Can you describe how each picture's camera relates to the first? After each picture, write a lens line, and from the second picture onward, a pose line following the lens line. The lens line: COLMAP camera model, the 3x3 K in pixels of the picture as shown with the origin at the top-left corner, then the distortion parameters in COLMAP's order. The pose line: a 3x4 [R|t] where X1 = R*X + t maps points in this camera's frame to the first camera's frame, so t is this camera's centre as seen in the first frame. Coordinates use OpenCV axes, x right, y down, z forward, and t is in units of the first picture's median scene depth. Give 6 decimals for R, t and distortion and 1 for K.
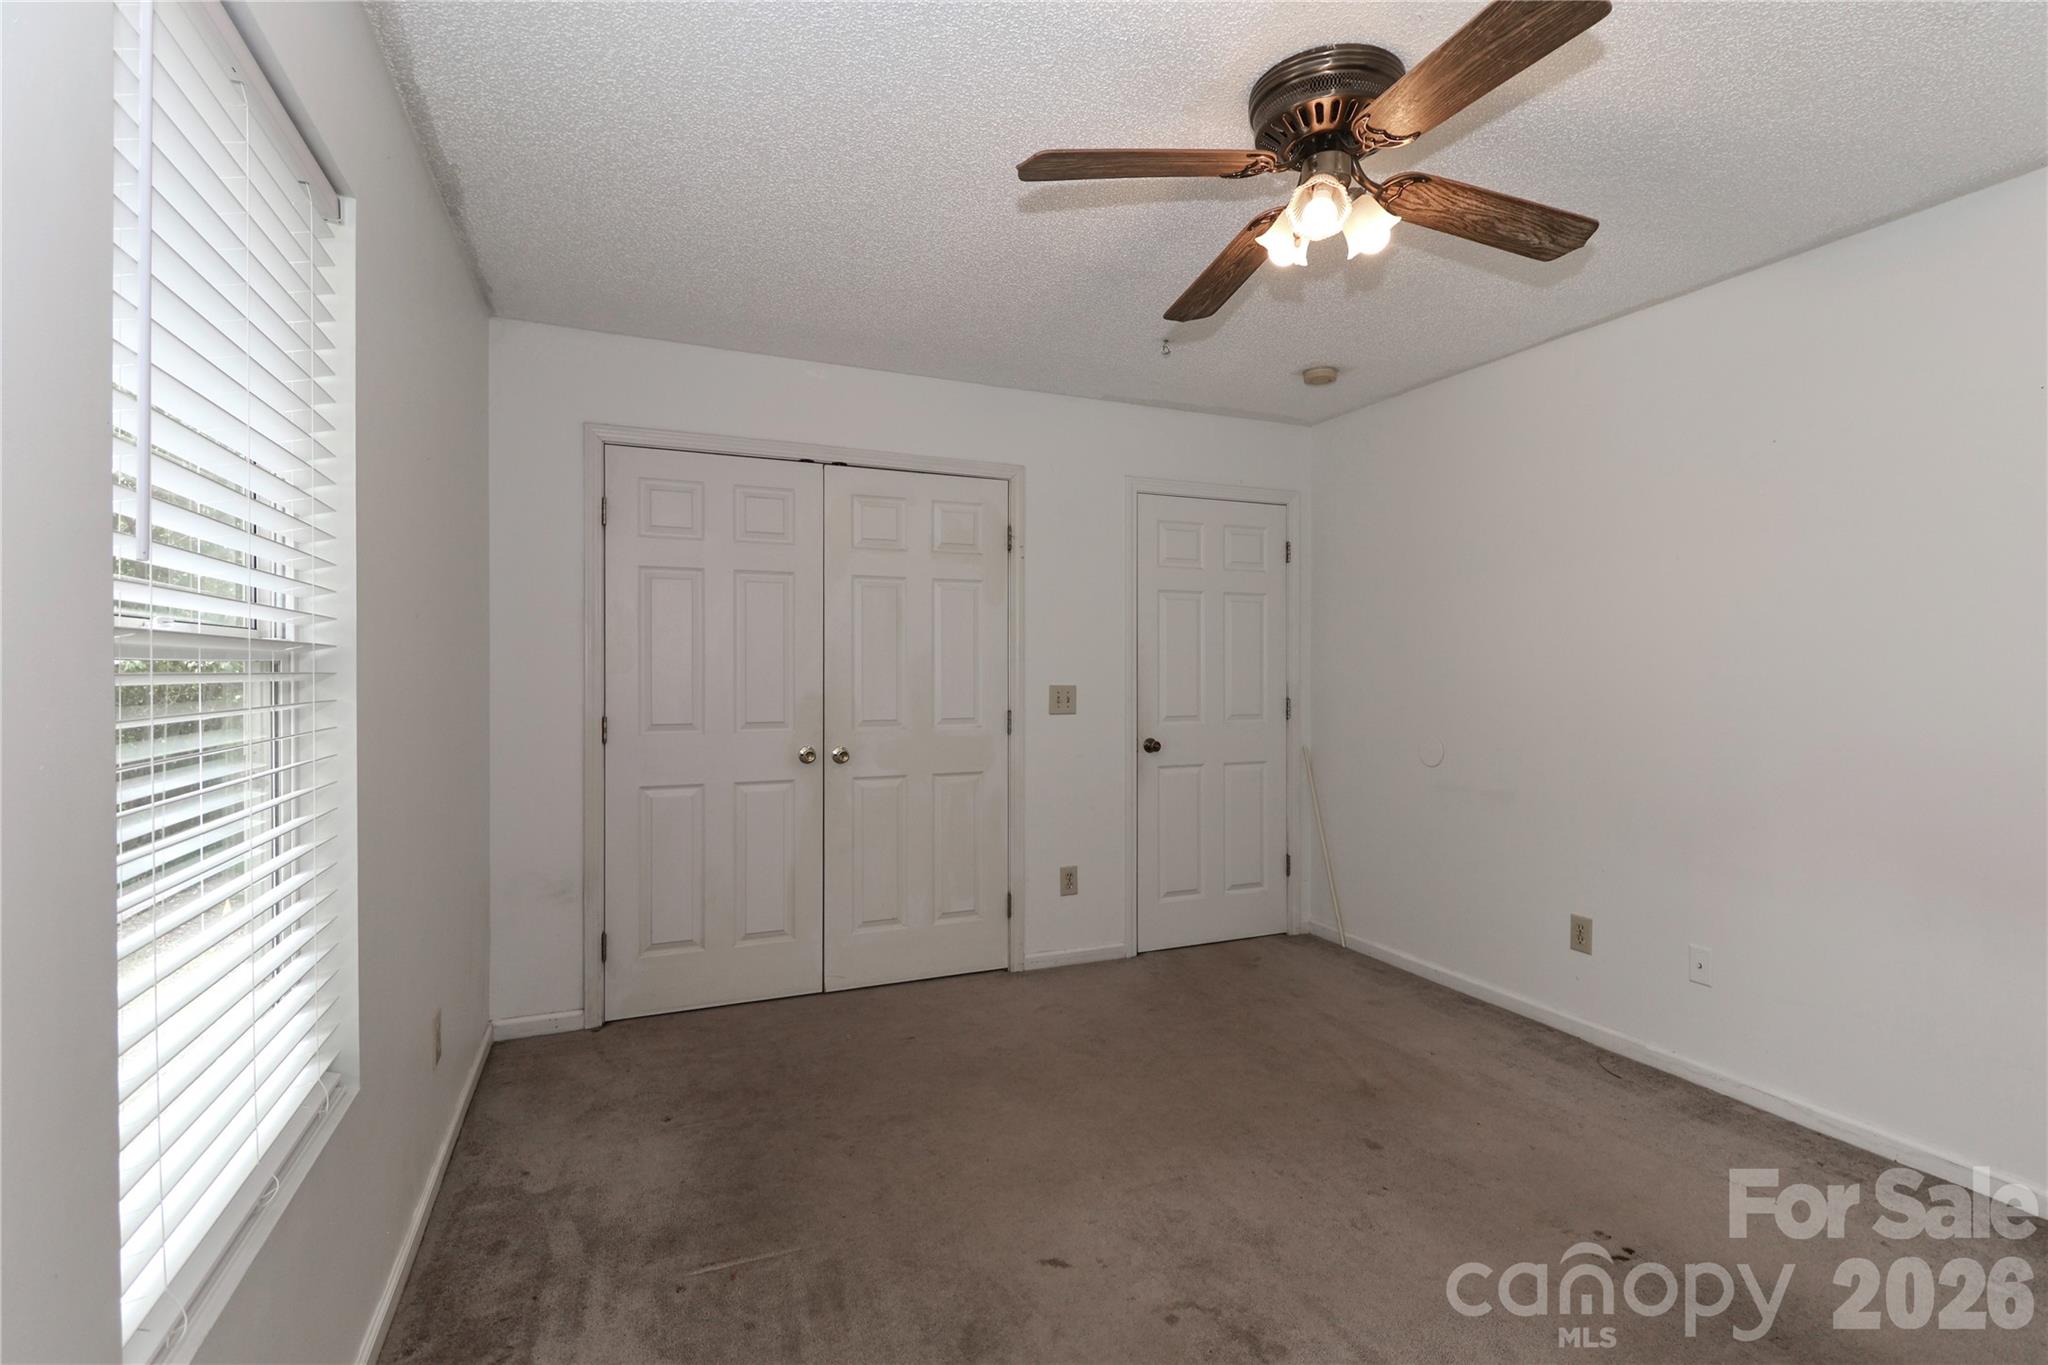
lens RADIAL K [[950.1, 0, 1046.2], [0, 950.1, 675.6], [0, 0, 1]] dist [0.016150, -0.011937]
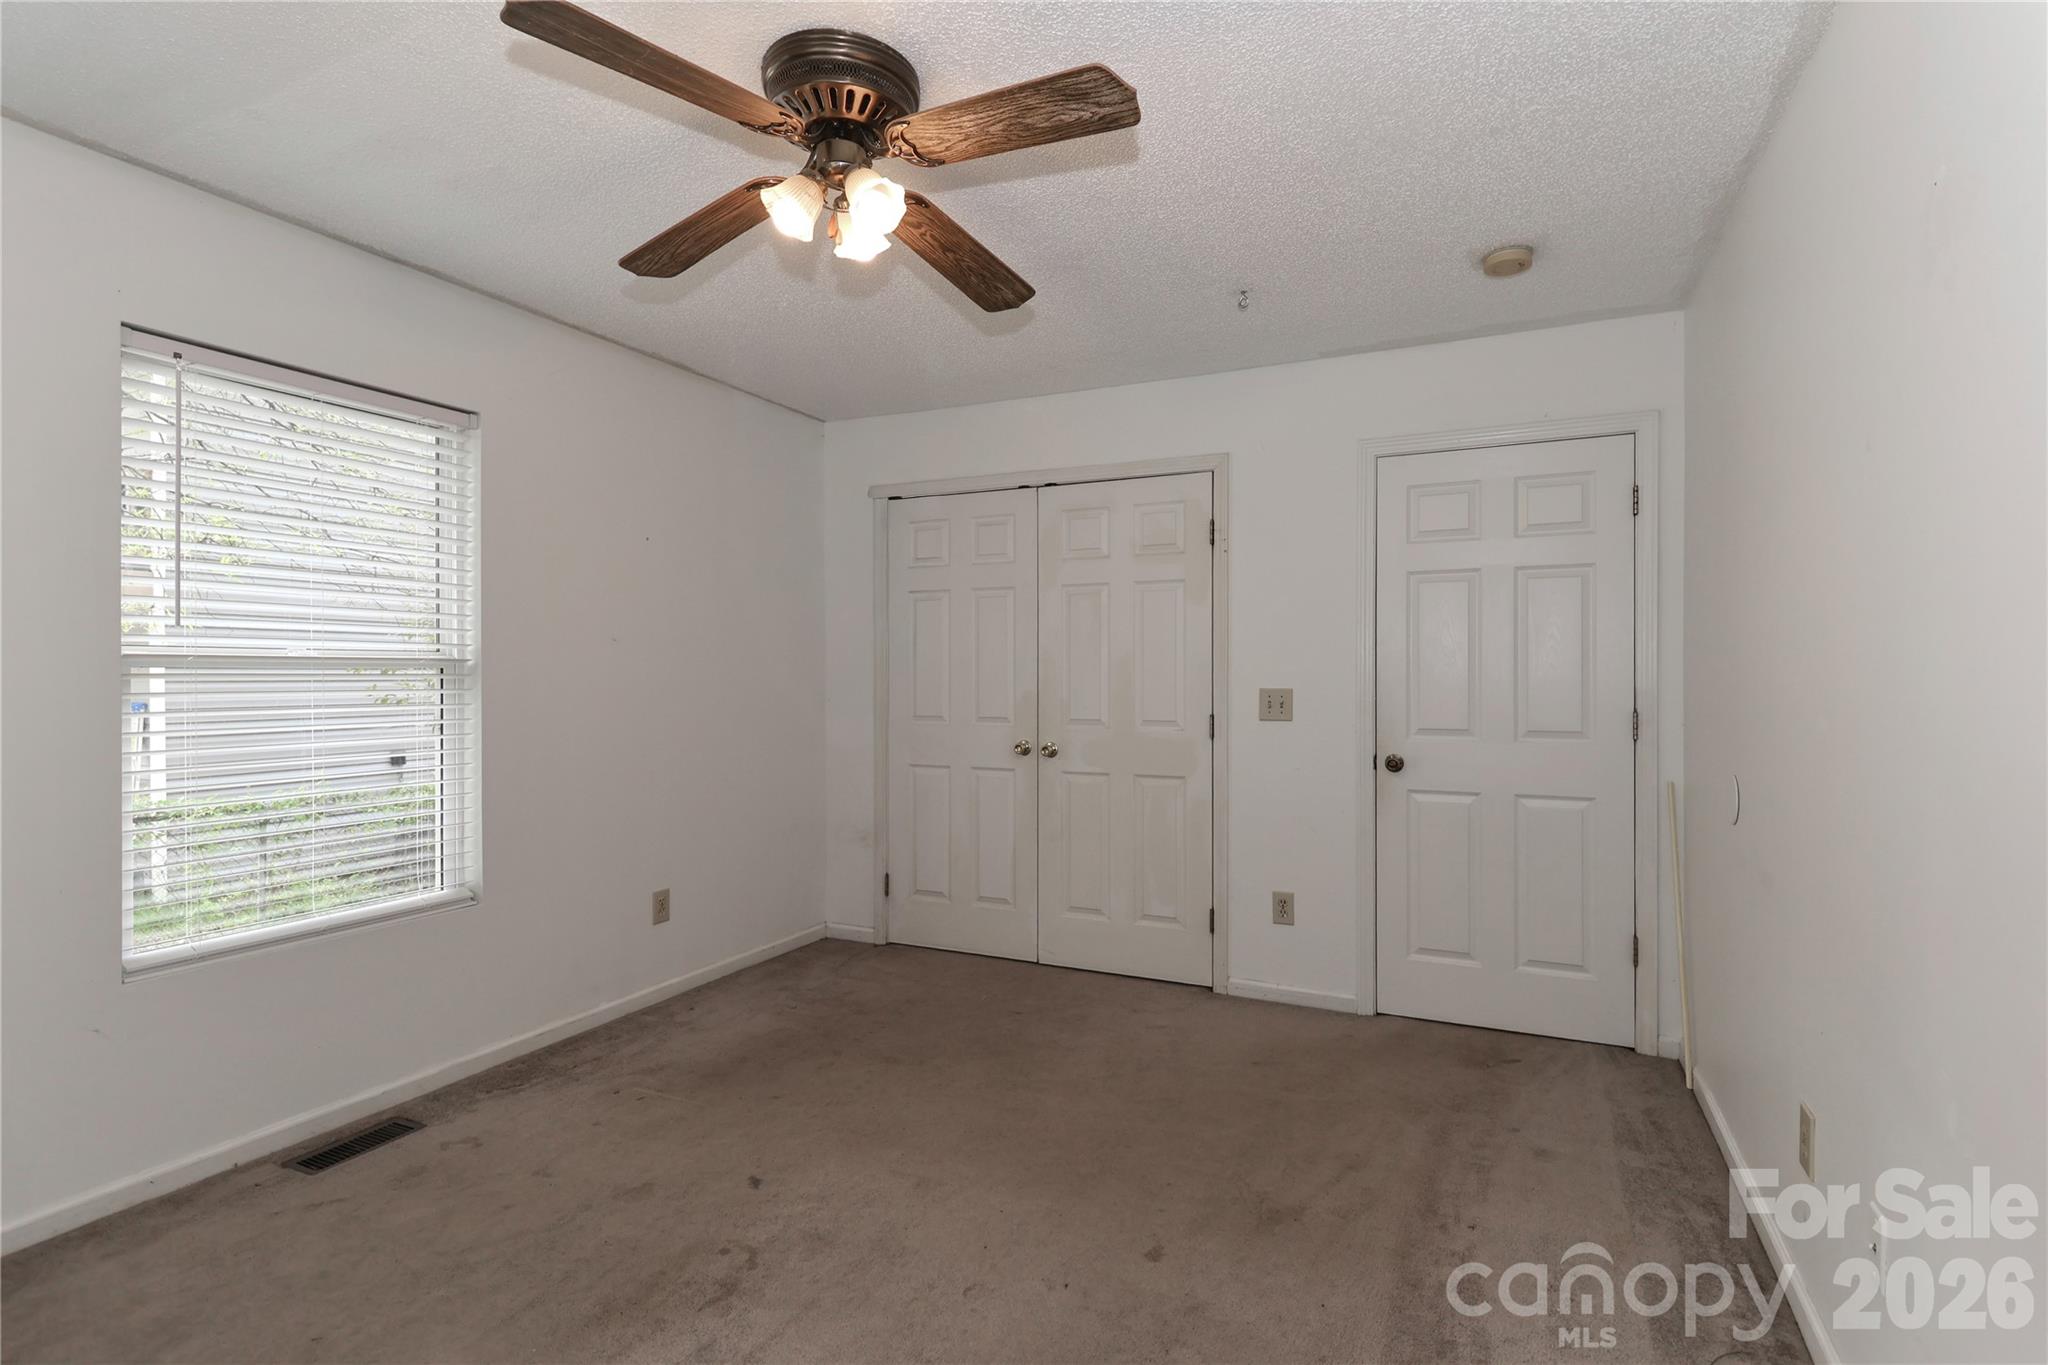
lens RADIAL K [[950.1, 0, 1036.5], [0, 950.1, 678.7], [0, 0, 1]] dist [0.016150, -0.011937]
pose [[0.667524, 0.000384, -0.744588, 0.556182], [-0.001865, 0.999998, -0.001156, 0.002485], [0.744586, 0.002160, 0.667523, 0.242341]]
